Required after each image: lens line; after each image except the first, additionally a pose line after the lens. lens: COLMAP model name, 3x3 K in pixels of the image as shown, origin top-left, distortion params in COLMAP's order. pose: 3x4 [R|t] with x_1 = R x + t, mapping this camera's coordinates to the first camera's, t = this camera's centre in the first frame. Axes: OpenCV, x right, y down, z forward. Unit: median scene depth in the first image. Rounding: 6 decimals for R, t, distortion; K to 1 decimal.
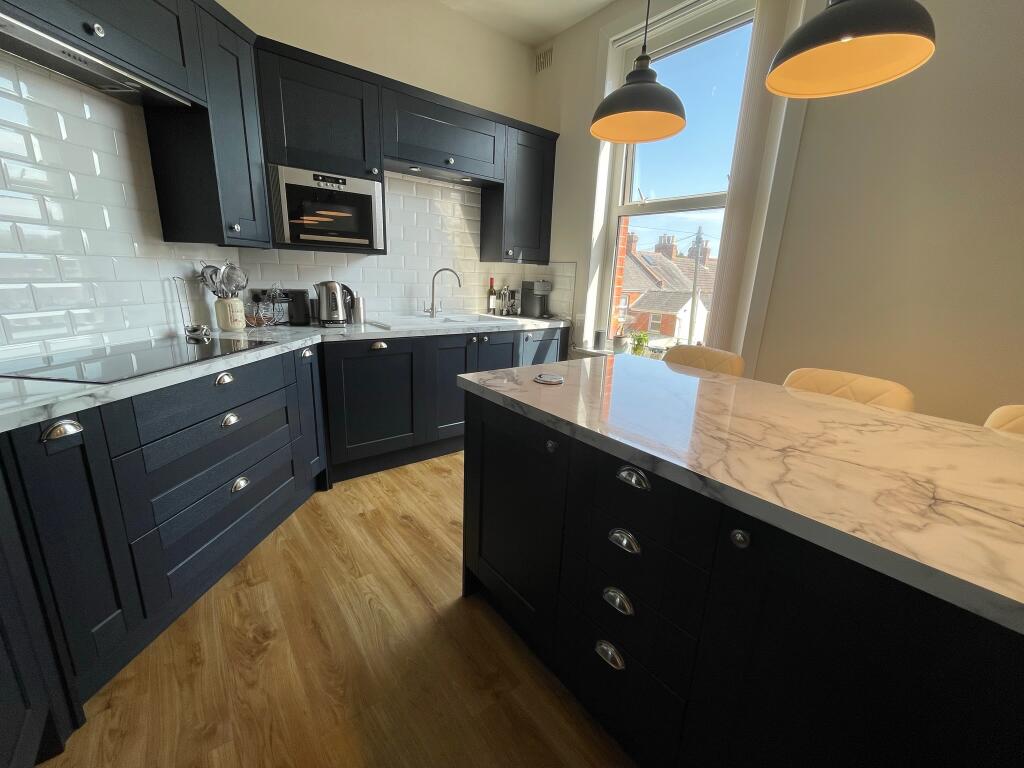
lens RADIAL K [[421.3, 0, 513.2], [0, 421.3, 382.7], [0, 0, 1]] dist [-0.003159, 0.000374]
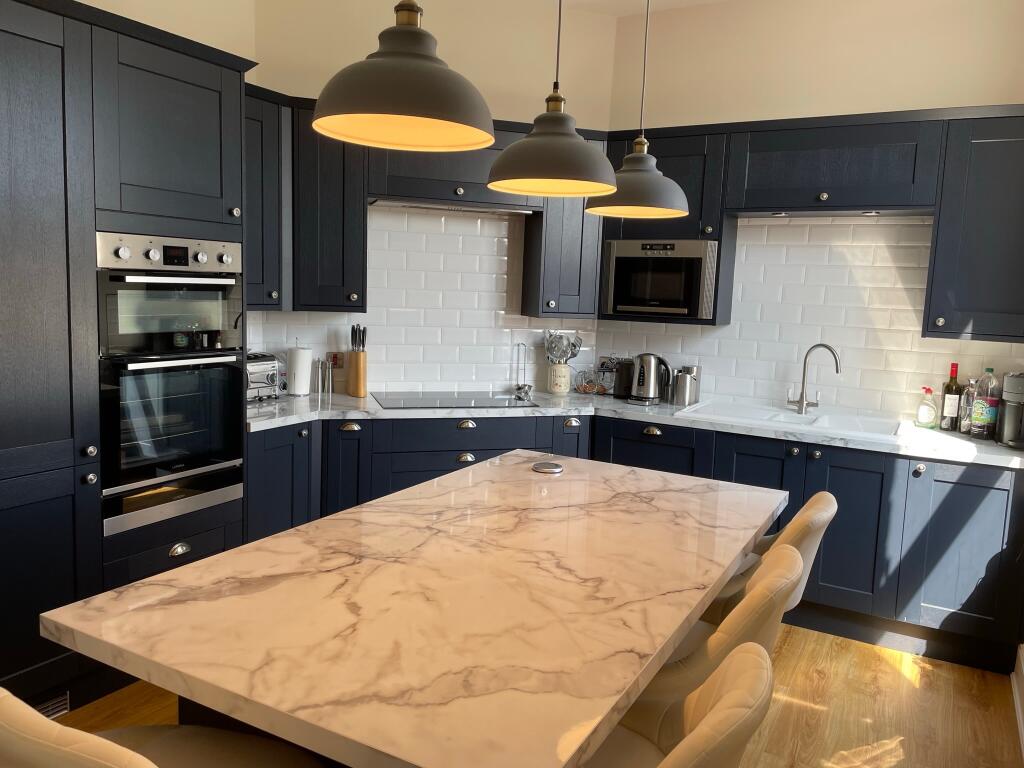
lens RADIAL K [[777.8, 0, 513.5], [0, 777.8, 371.9], [0, 0, 1]] dist [0.088161, -0.113164]
pose [[0.387945, 0.079221, -0.918271, 1.049194], [-0.253135, 0.967145, -0.023505, -0.099836], [0.886240, 0.241565, 0.395253, 0.112433]]
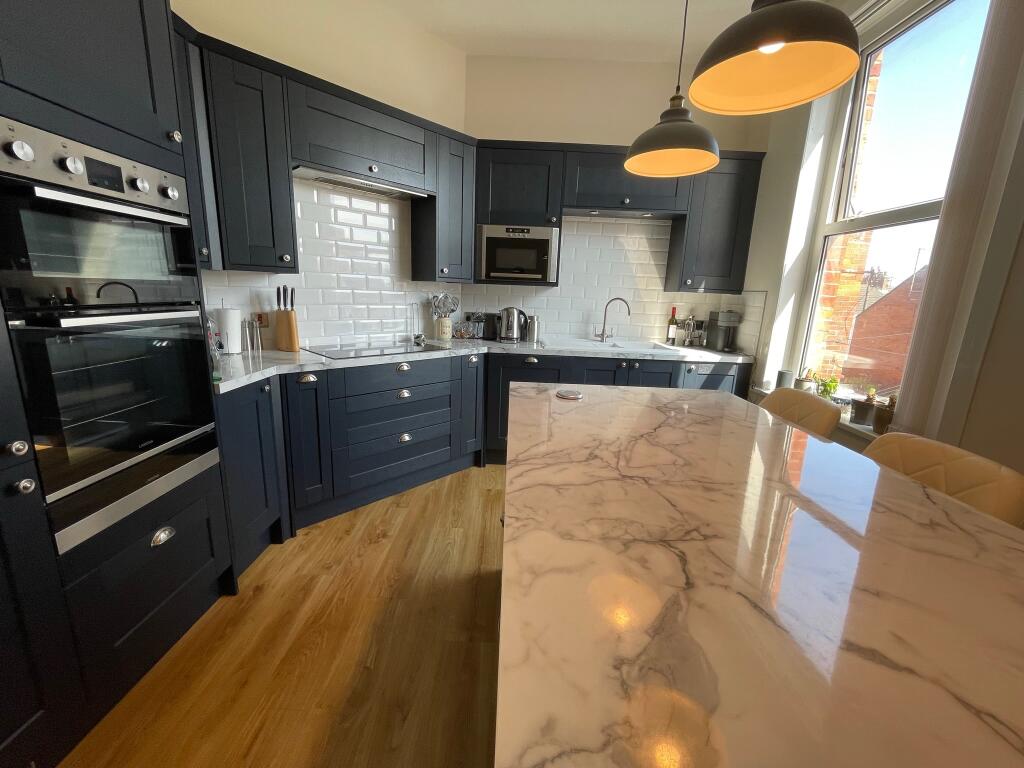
lens RADIAL K [[421.3, 0, 513.3], [0, 421.3, 382.2], [0, 0, 1]] dist [-0.003159, 0.000374]
pose [[0.786107, 0.123204, -0.605686, 0.406523], [-0.163767, 0.986427, -0.011899, -0.001943], [0.596000, 0.108545, 0.795614, 0.006240]]
